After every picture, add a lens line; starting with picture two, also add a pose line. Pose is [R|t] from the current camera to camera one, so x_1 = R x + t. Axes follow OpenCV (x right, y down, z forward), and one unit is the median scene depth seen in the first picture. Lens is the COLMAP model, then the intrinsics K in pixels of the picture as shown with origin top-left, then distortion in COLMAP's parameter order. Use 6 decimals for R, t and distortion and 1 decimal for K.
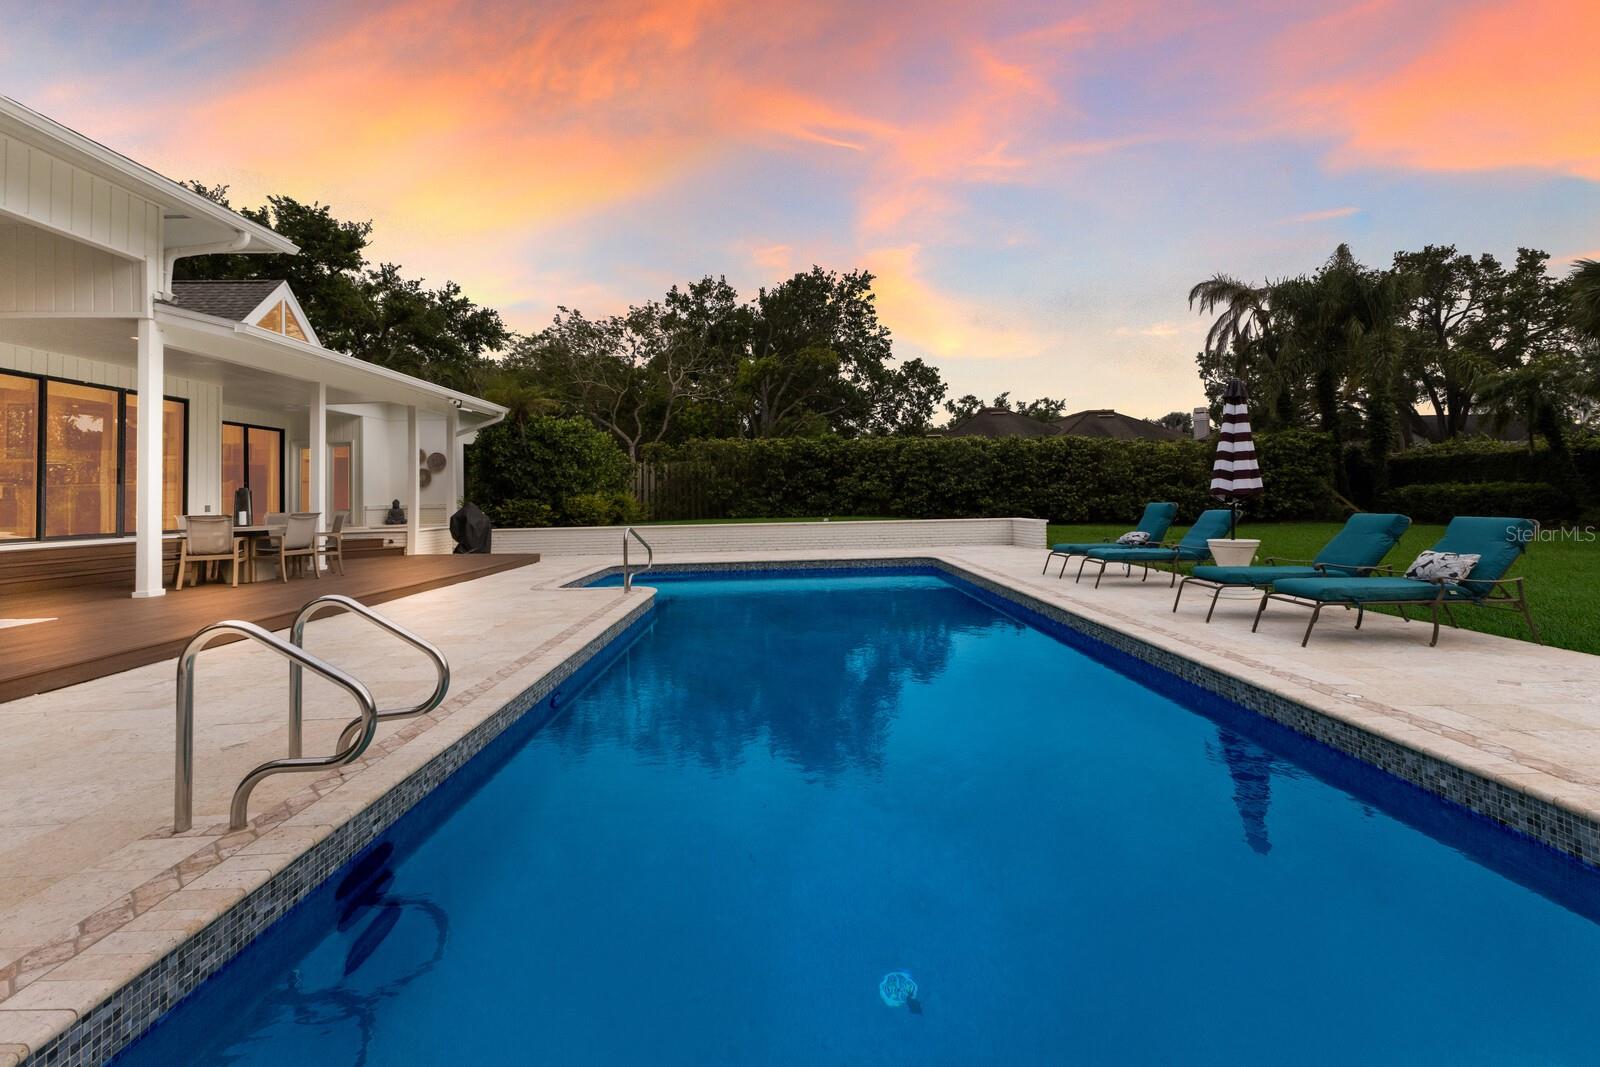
lens RADIAL K [[703.1, 0, 809.0], [0, 703.1, 491.1], [0, 0, 1]] dist [0.007036, -0.000502]
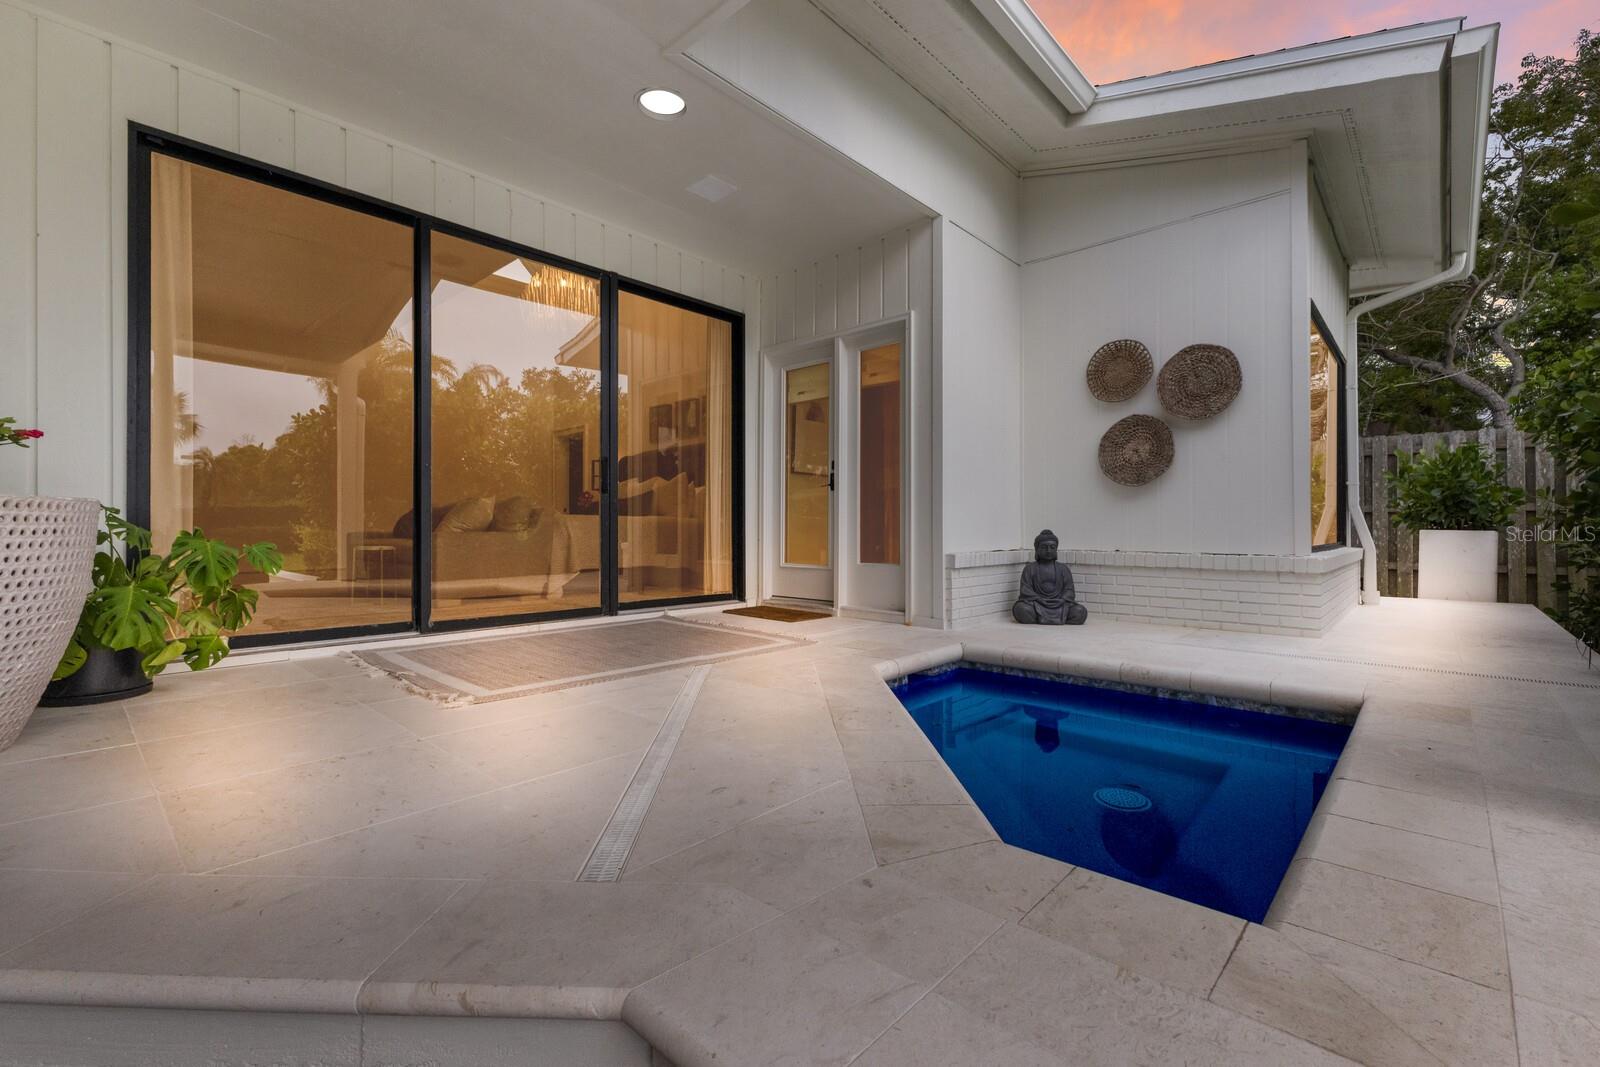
lens RADIAL K [[703.1, 0, 796.9], [0, 703.1, 541.5], [0, 0, 1]] dist [0.007036, -0.000502]
pose [[0.714122, -0.000551, -0.700021, -0.471697], [0.000172, 1.000000, -0.000612, 0.016534], [0.700021, 0.000316, 0.714122, 0.749413]]
